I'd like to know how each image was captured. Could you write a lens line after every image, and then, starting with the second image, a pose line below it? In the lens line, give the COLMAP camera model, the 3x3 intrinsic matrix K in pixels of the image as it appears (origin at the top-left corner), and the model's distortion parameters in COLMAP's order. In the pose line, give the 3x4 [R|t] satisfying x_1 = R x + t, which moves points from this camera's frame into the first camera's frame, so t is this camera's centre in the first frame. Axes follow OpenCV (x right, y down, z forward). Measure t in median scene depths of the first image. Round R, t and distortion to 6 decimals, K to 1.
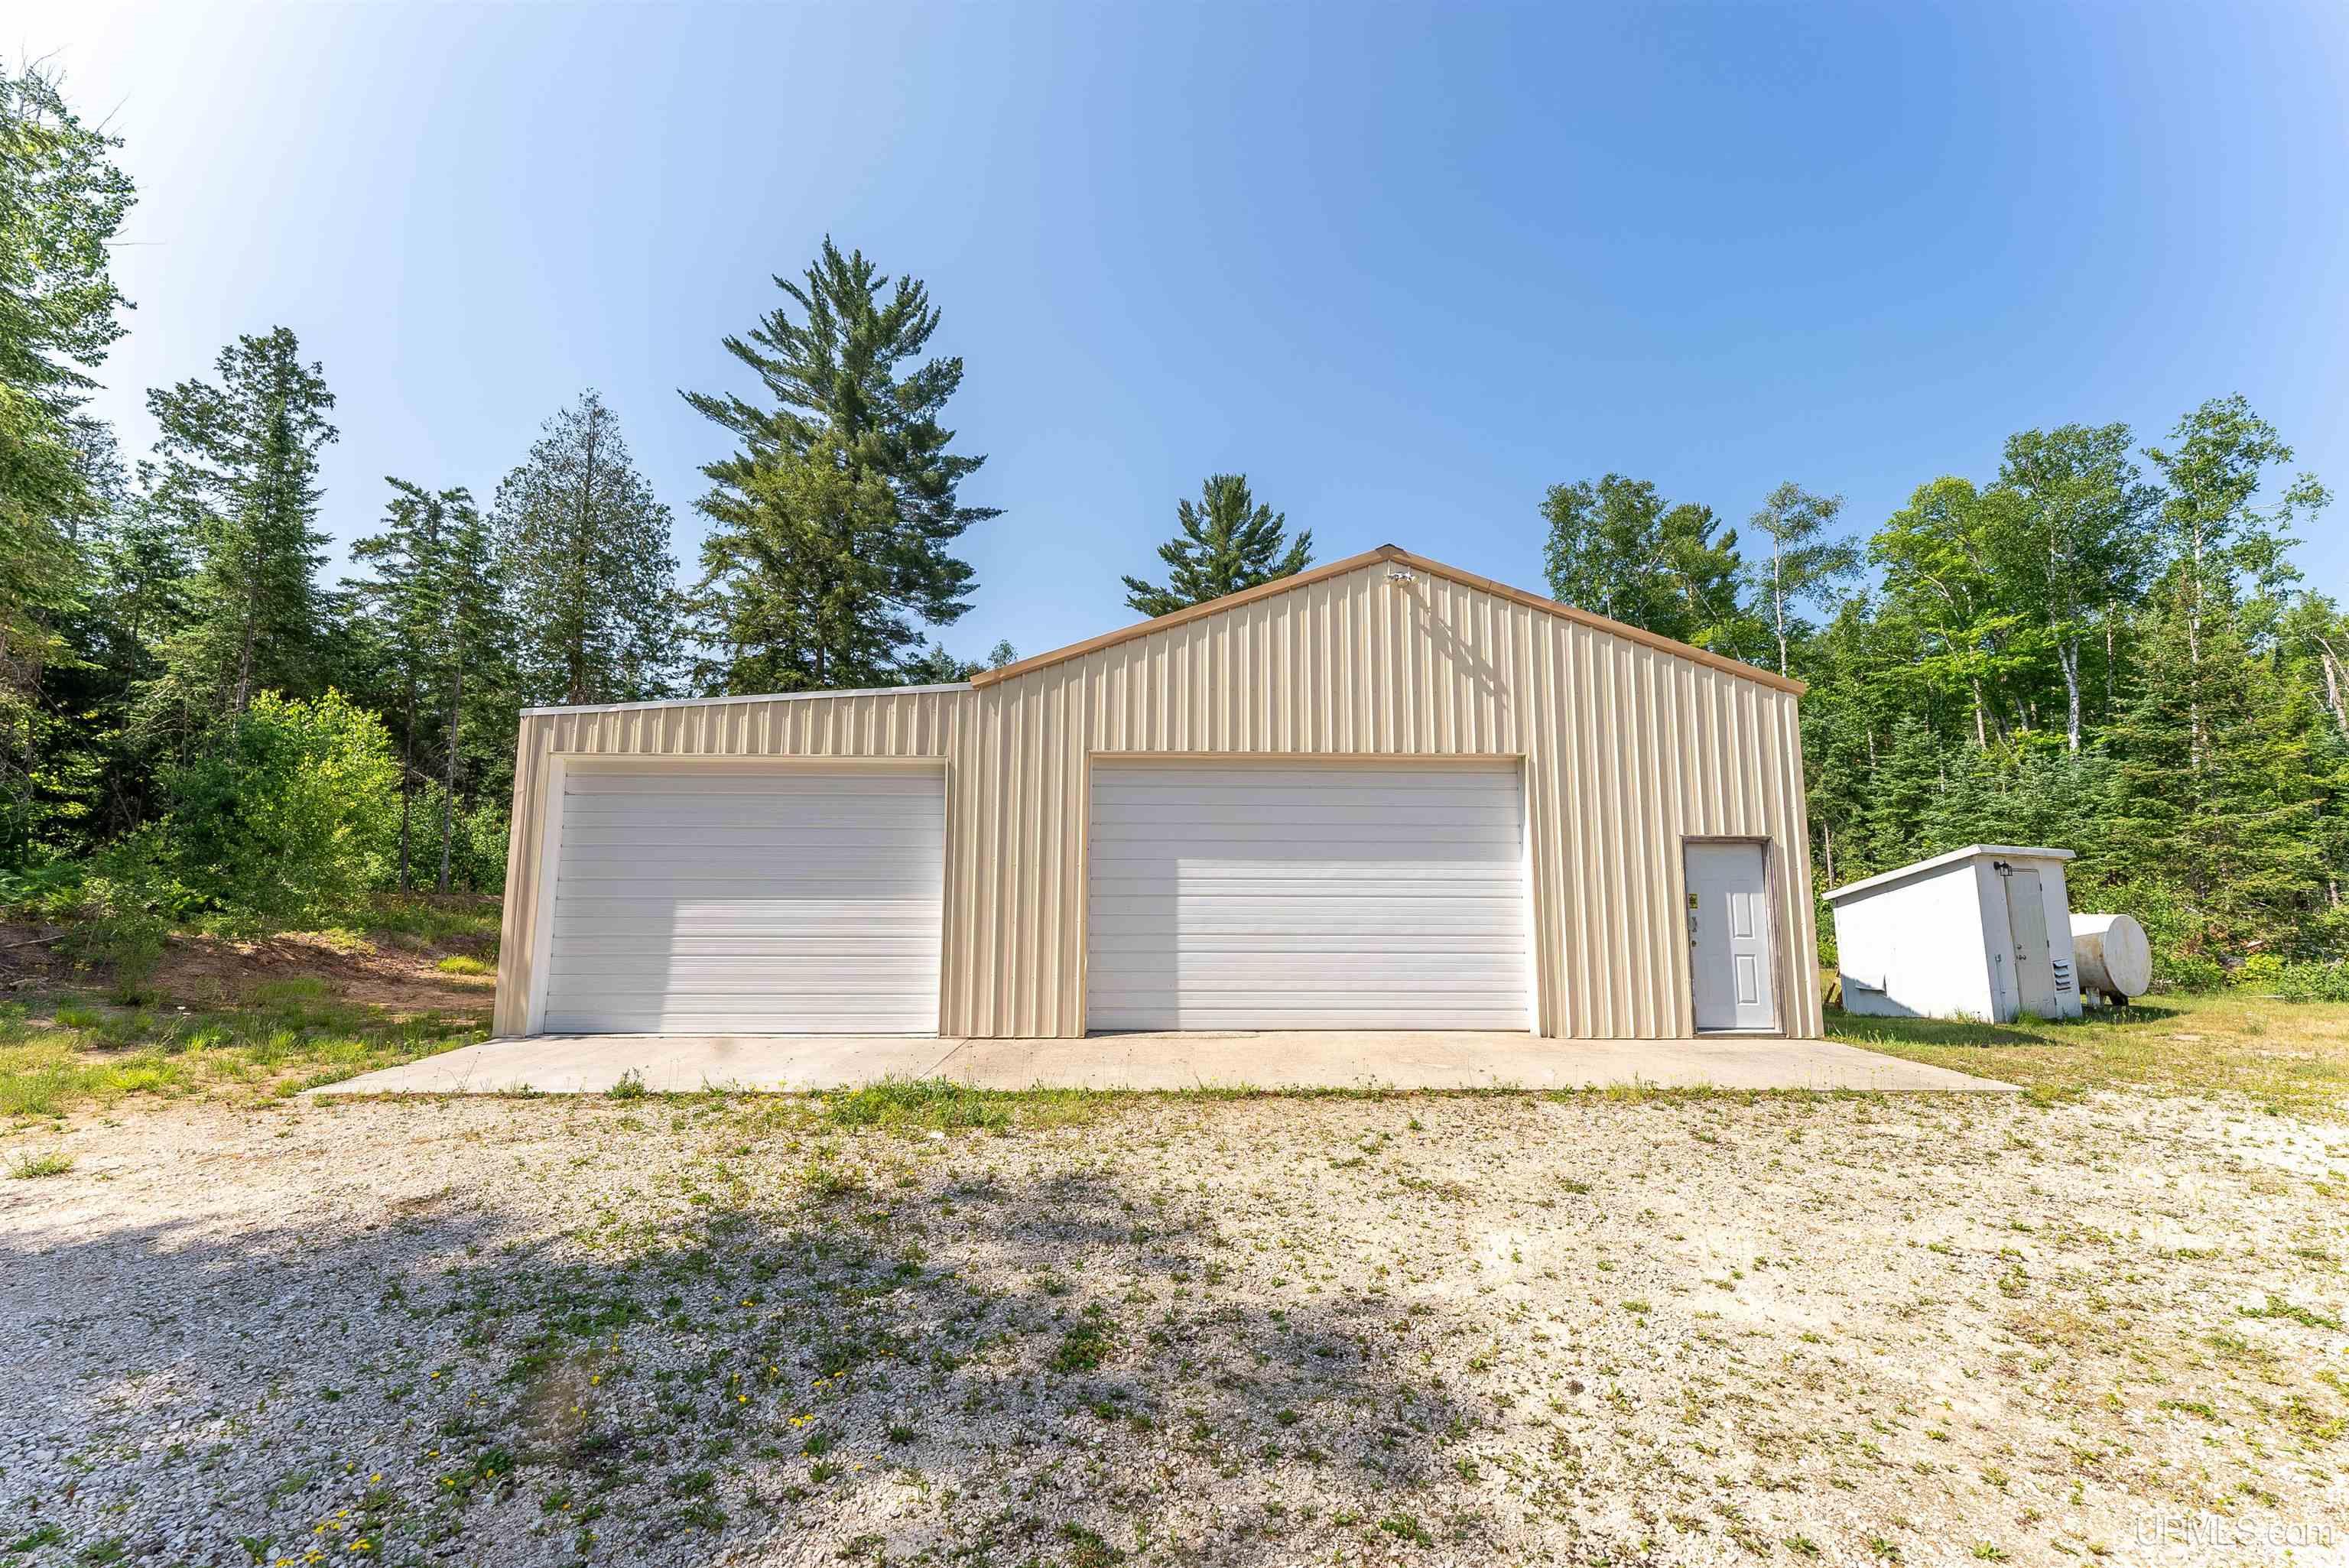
lens RADIAL K [[957.8, 0, 1181.1], [0, 957.8, 781.1], [0, 0, 1]] dist [0.002559, 0.000069]
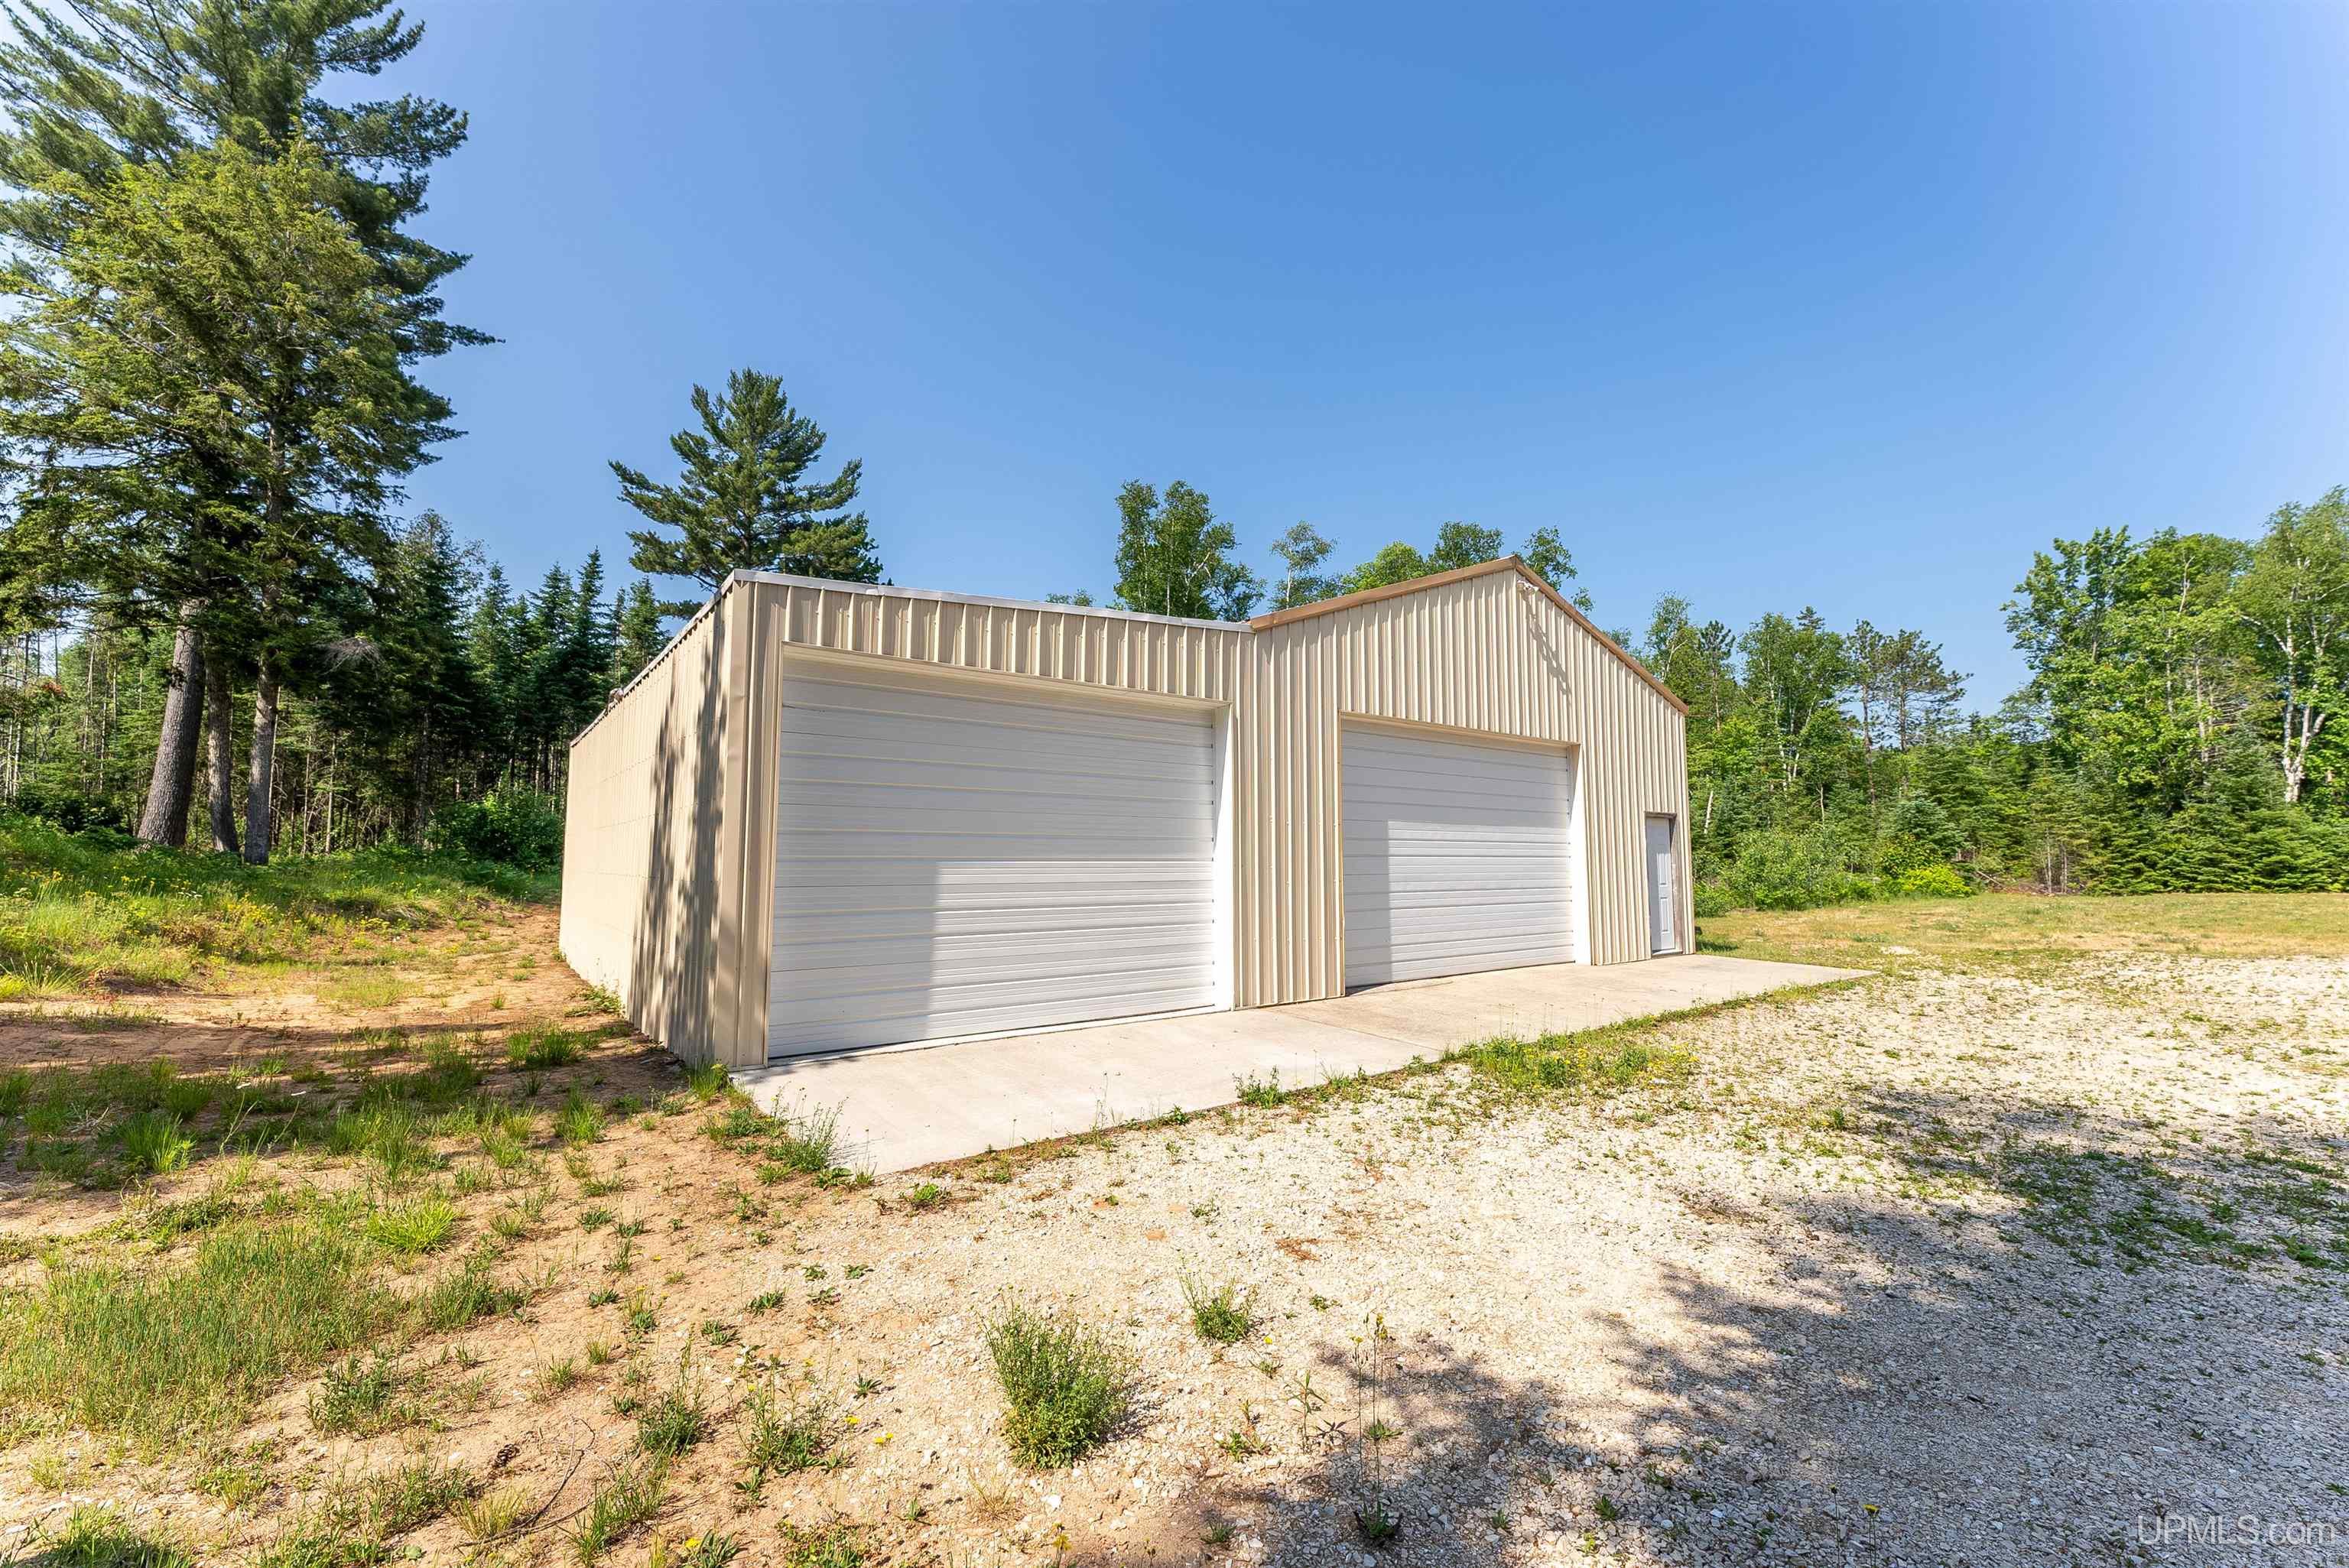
lens RADIAL K [[957.8, 0, 1180.2], [0, 957.8, 783.5], [0, 0, 1]] dist [0.002559, 0.000069]
pose [[0.807374, 0.044151, 0.588385, -0.787558], [-0.070882, 0.997232, 0.022433, 0.032453], [-0.585766, -0.059818, 0.808270, 0.282250]]
